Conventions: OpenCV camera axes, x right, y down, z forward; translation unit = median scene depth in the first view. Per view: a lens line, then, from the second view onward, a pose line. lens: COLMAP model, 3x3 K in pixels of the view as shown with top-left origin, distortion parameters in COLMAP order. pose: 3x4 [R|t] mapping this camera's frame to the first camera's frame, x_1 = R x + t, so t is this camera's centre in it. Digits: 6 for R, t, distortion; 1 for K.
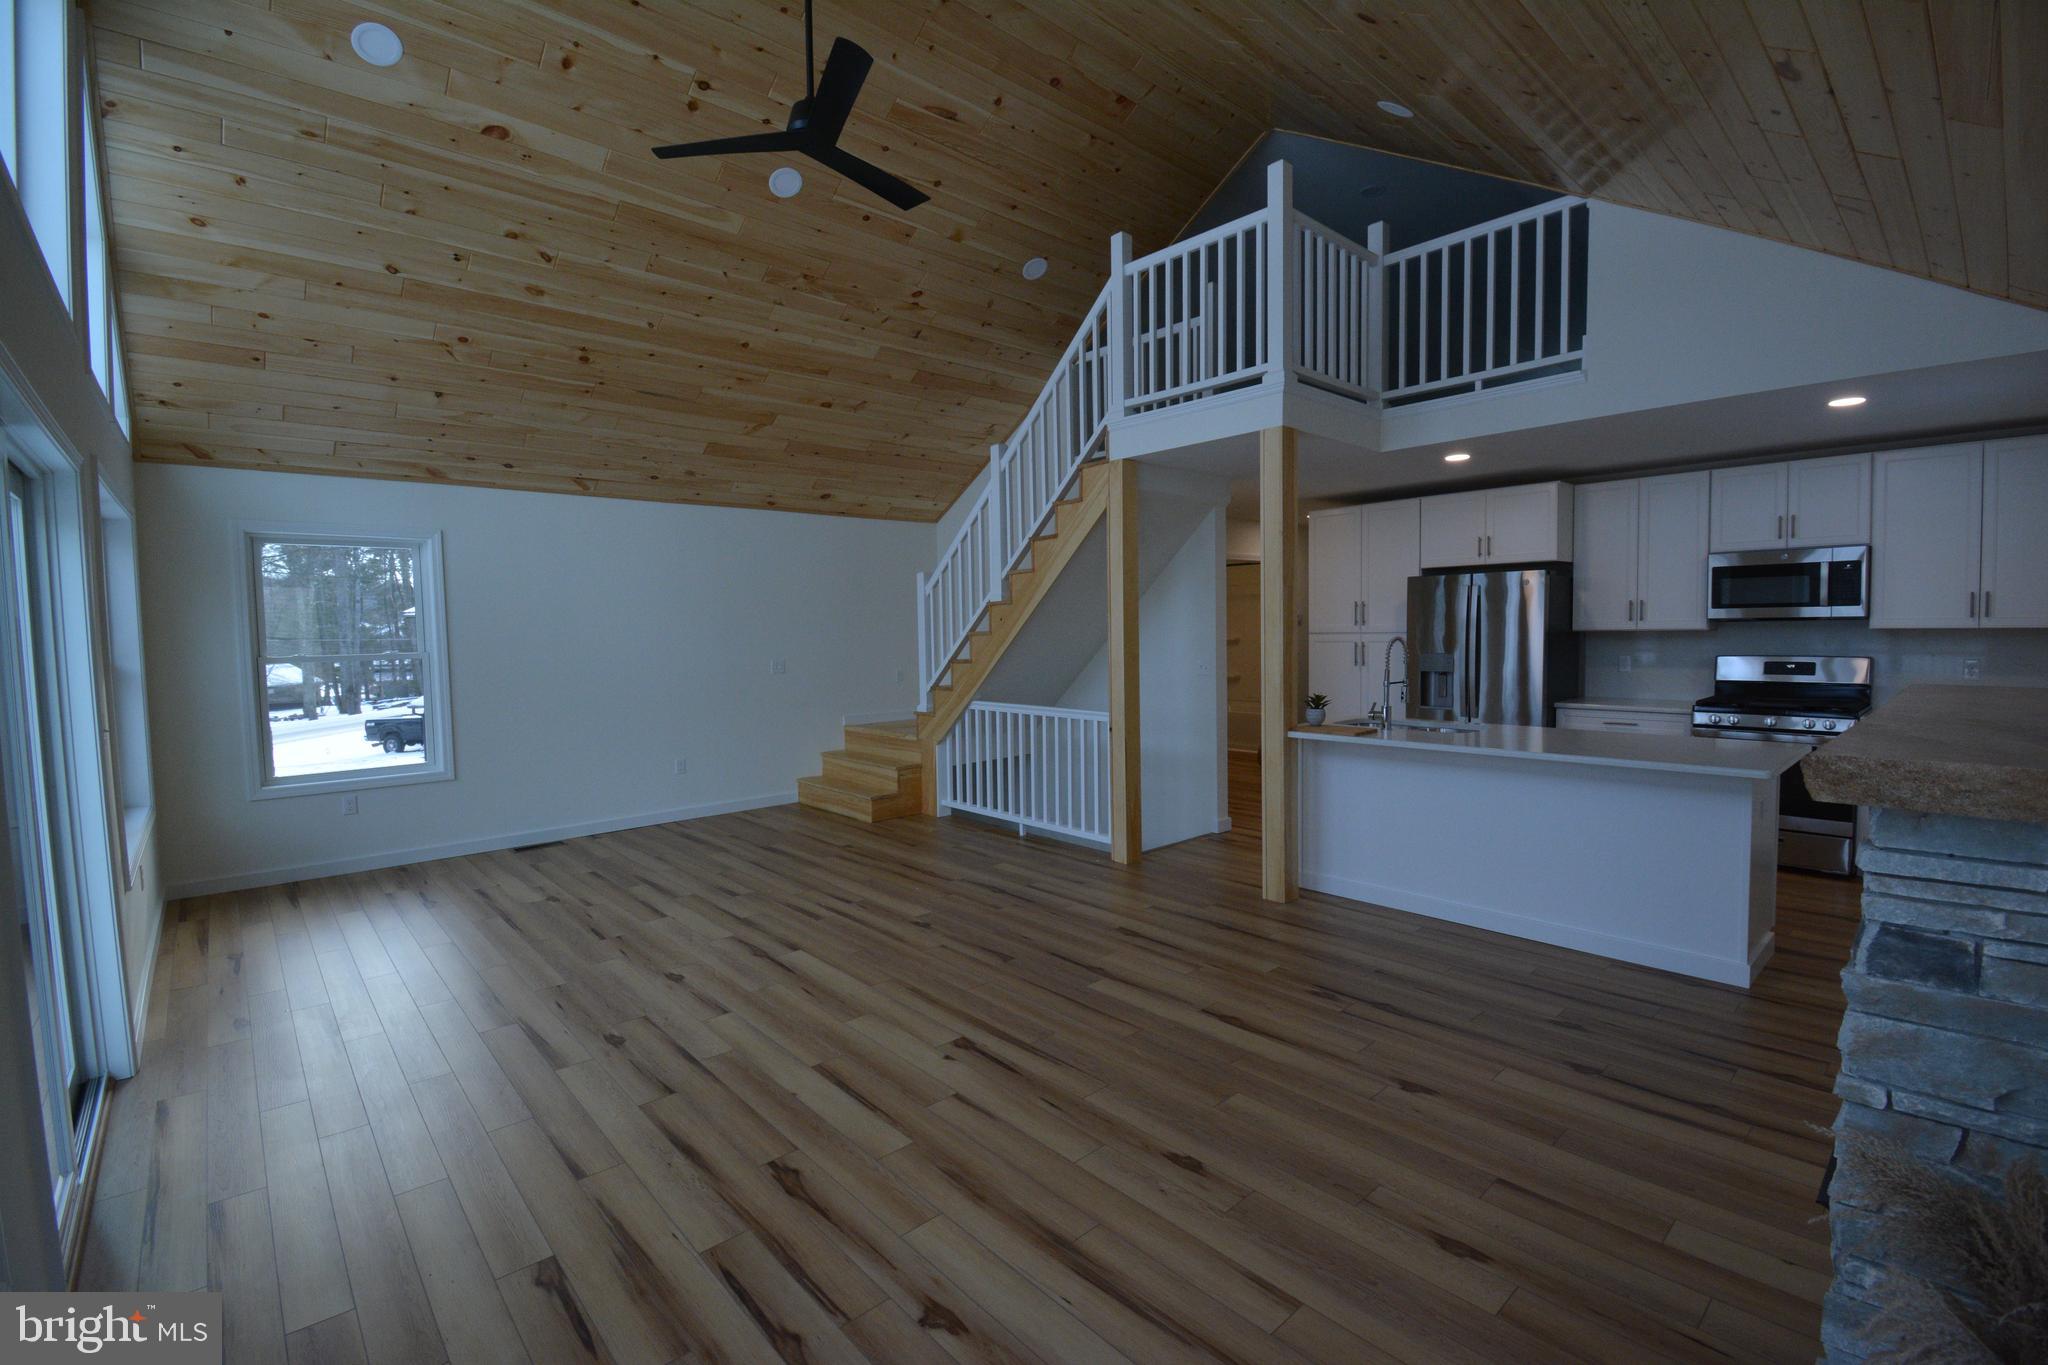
lens RADIAL K [[898.9, 0, 1032.2], [0, 898.9, 674.2], [0, 0, 1]] dist [0.005129, -0.016894]
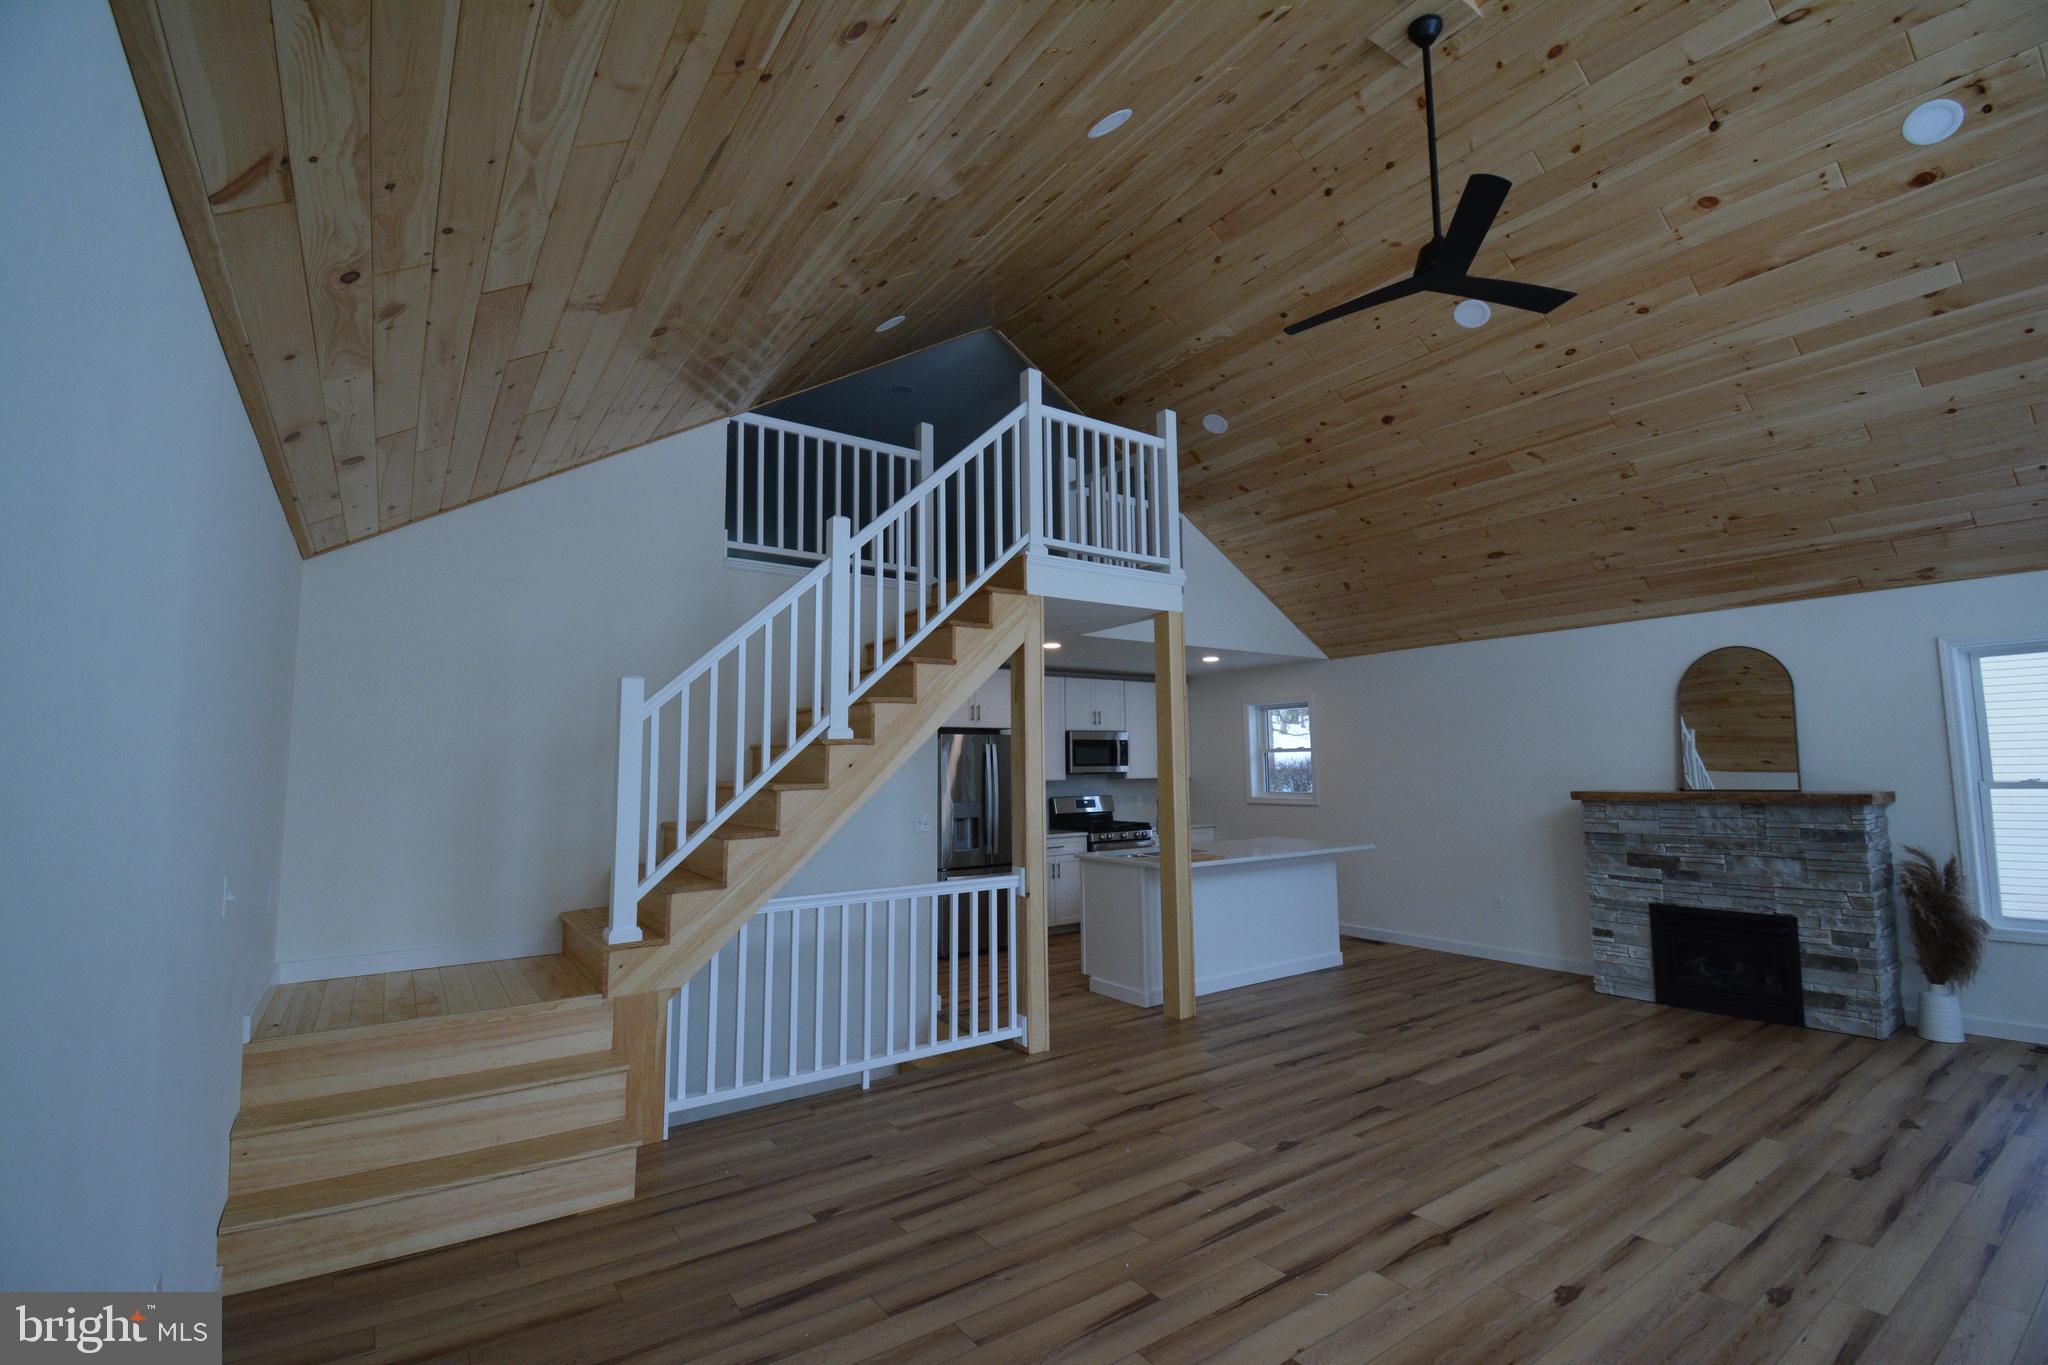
lens RADIAL K [[898.9, 0, 1034.0], [0, 898.9, 666.1], [0, 0, 1]] dist [0.005129, -0.016894]
pose [[0.122157, 0.126822, 0.984375, -0.892220], [0.061361, 0.988940, -0.135025, -0.044166], [-0.990612, 0.076897, 0.113024, 0.990860]]
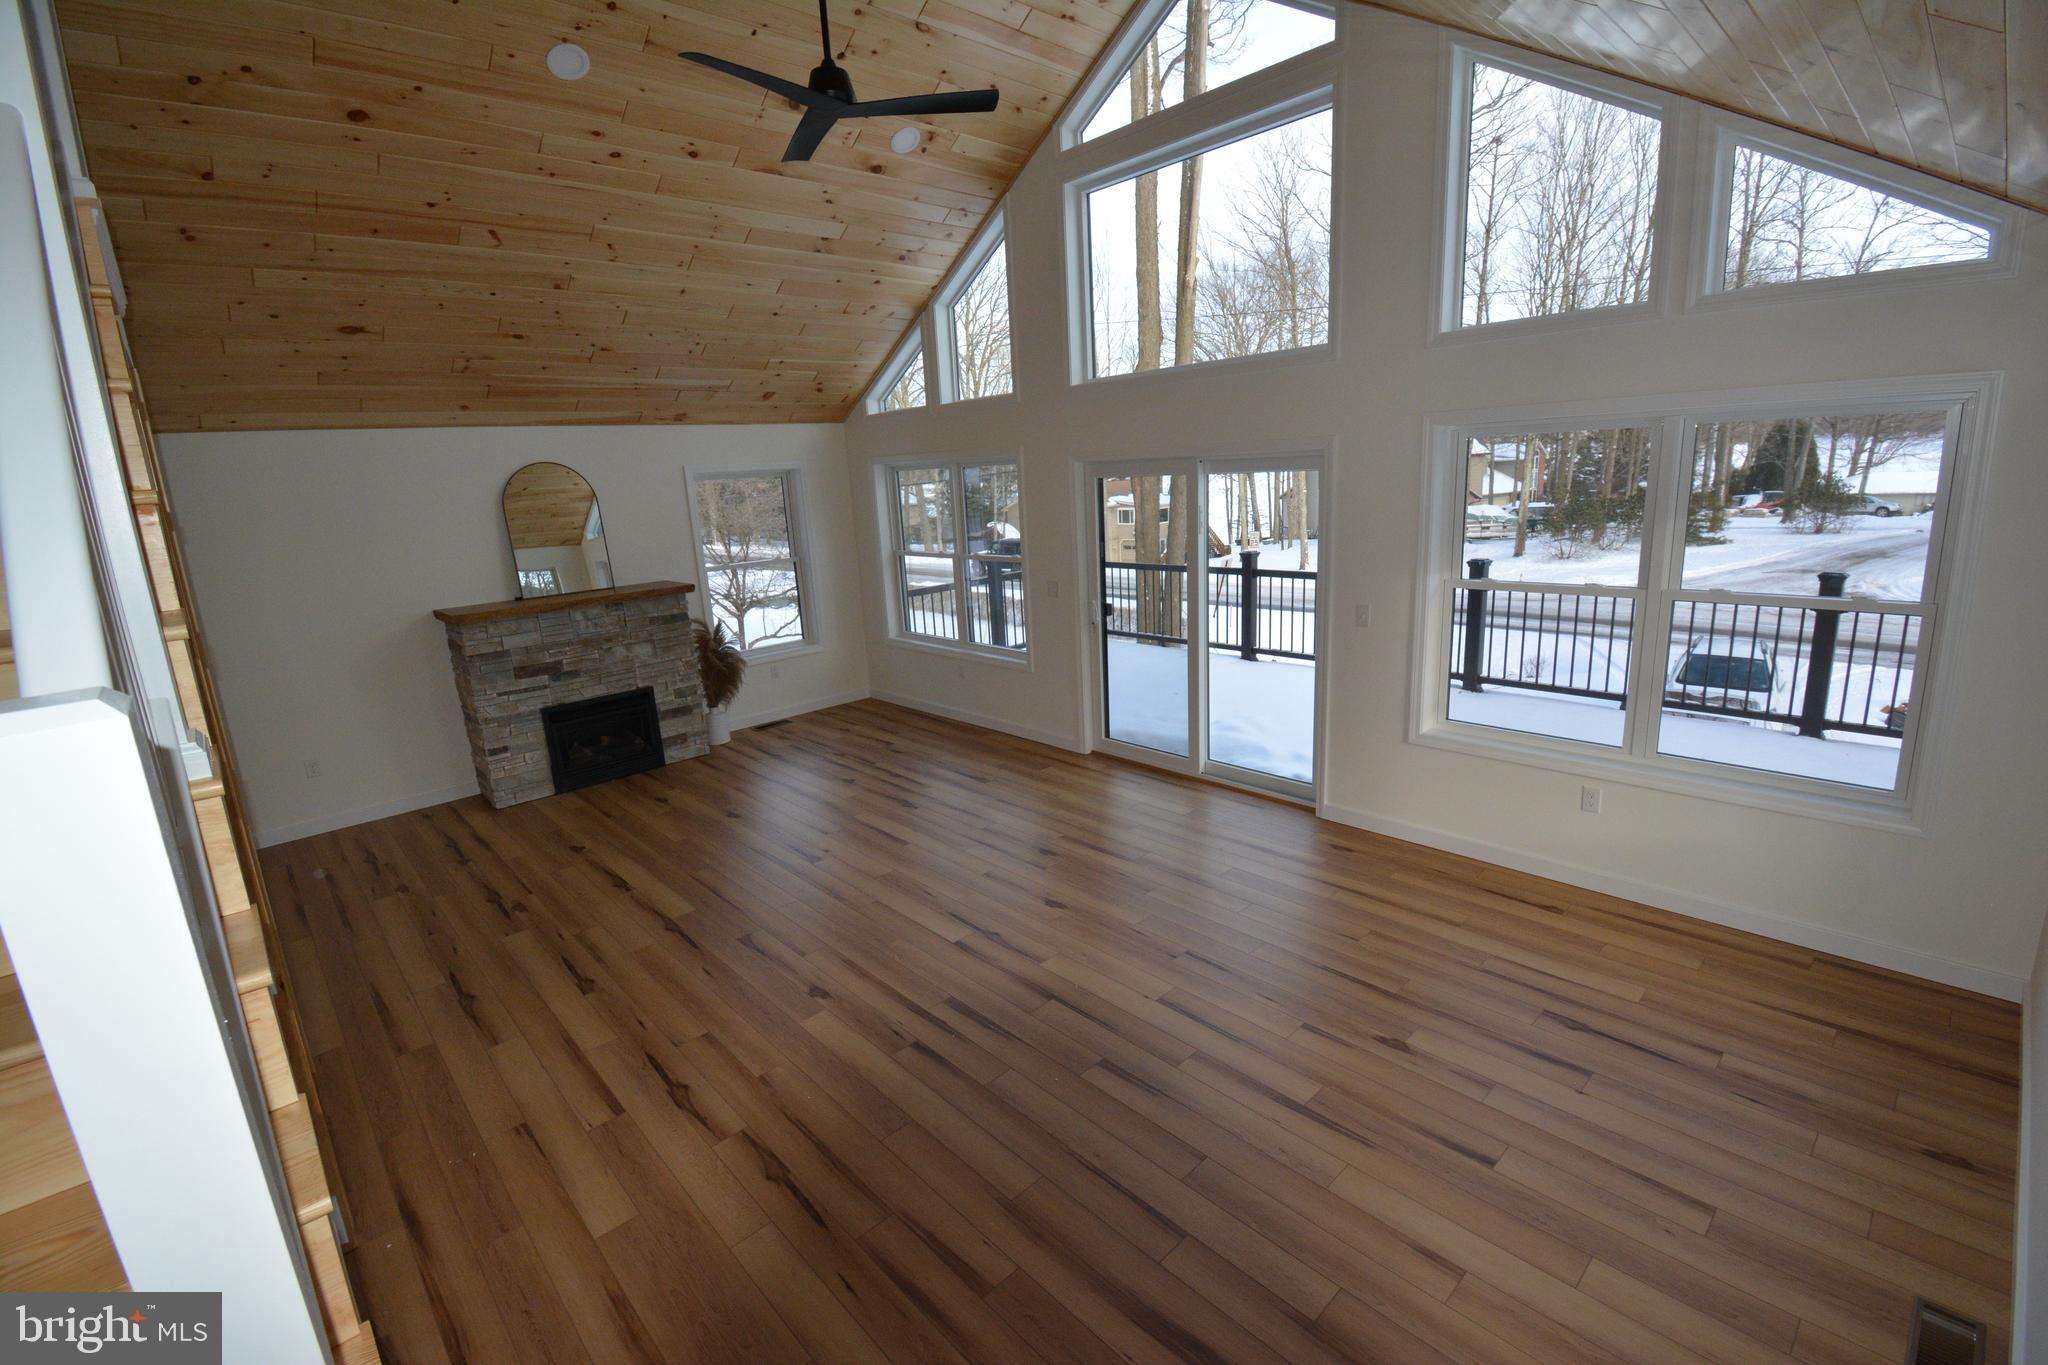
lens RADIAL K [[898.9, 0, 1034.5], [0, 898.9, 670.7], [0, 0, 1]] dist [0.005129, -0.016894]
pose [[-0.997412, 0.071830, -0.003052, -0.302001], [0.068258, 0.959436, 0.273540, -0.188304], [0.022577, 0.272624, -0.961856, 1.537146]]
